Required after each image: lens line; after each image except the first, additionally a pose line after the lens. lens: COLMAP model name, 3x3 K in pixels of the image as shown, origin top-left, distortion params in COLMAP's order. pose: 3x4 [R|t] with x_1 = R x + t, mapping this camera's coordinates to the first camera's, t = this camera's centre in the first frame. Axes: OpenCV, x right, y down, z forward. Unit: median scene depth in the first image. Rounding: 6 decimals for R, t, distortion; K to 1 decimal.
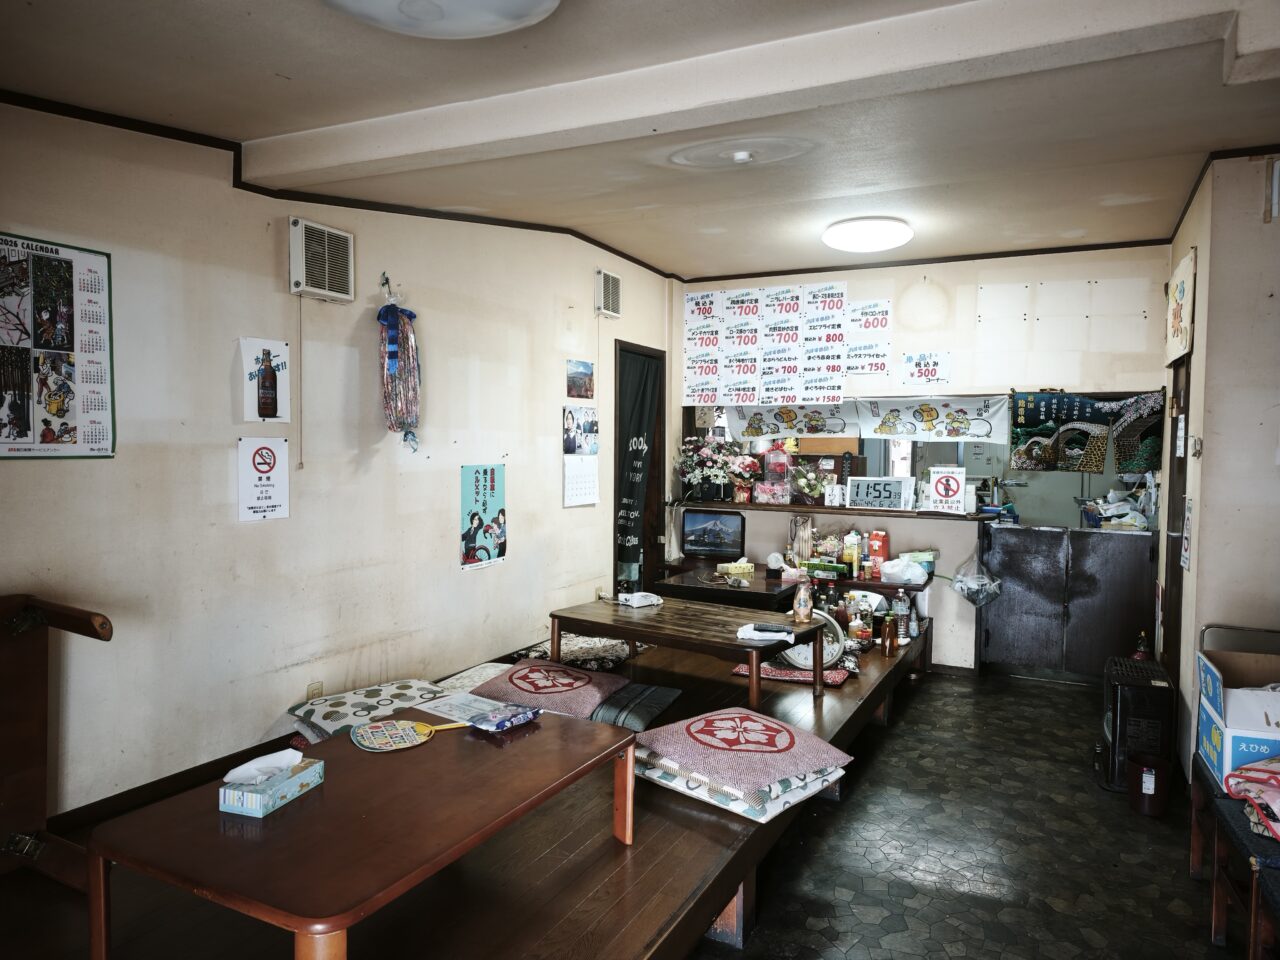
lens RADIAL K [[888.1, 0, 639.1], [0, 888.1, 481.6], [0, 0, 1]] dist [0.041125, -0.039633]
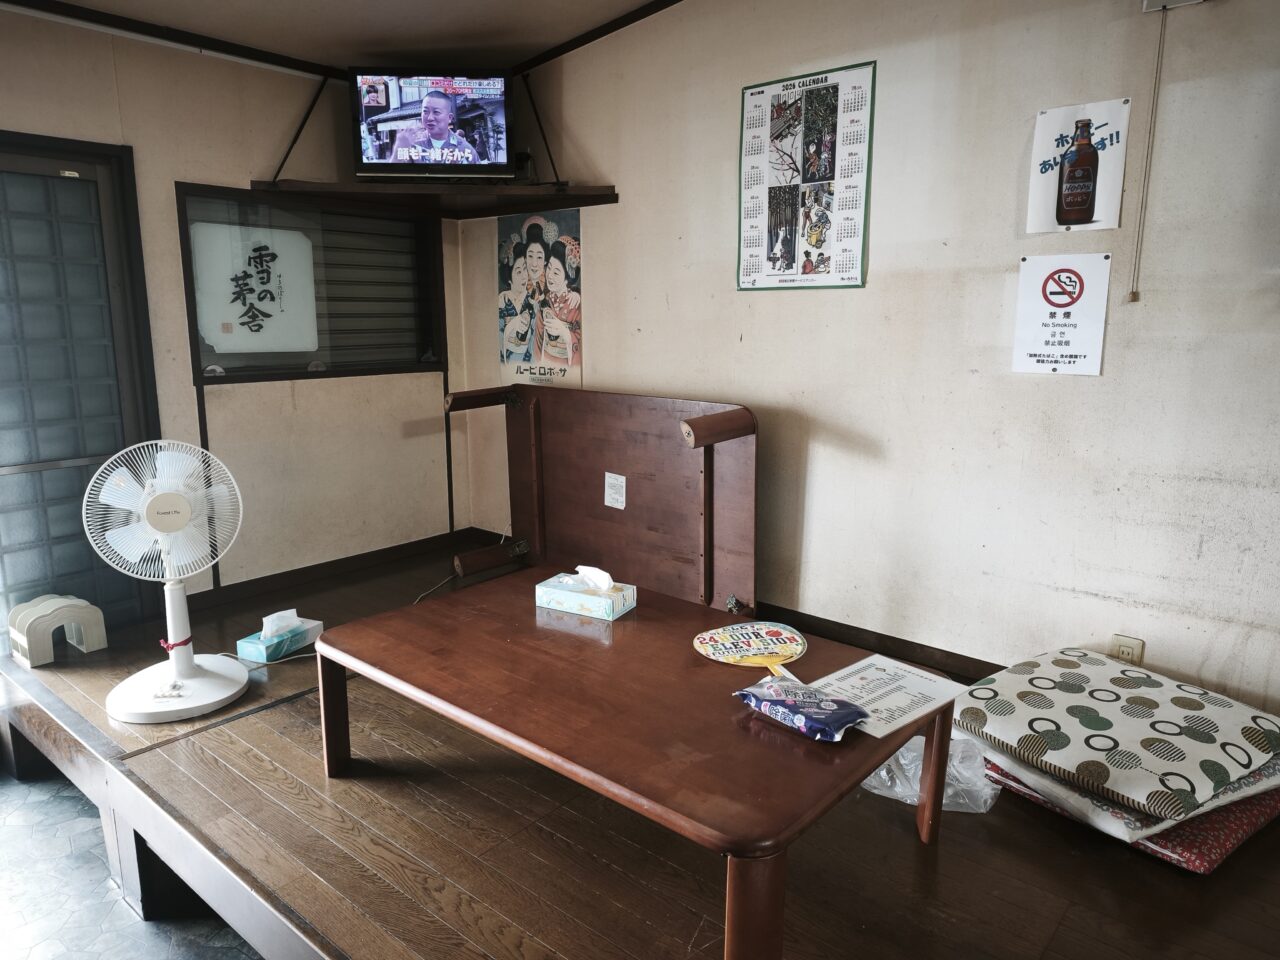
lens RADIAL K [[888.1, 0, 637.3], [0, 888.1, 482.6], [0, 0, 1]] dist [0.041125, -0.039633]
pose [[-0.263330, 0.177742, -0.948190, 0.444834], [-0.040311, 0.979995, 0.194899, 0.002391], [0.963863, 0.089545, -0.250897, 1.076686]]
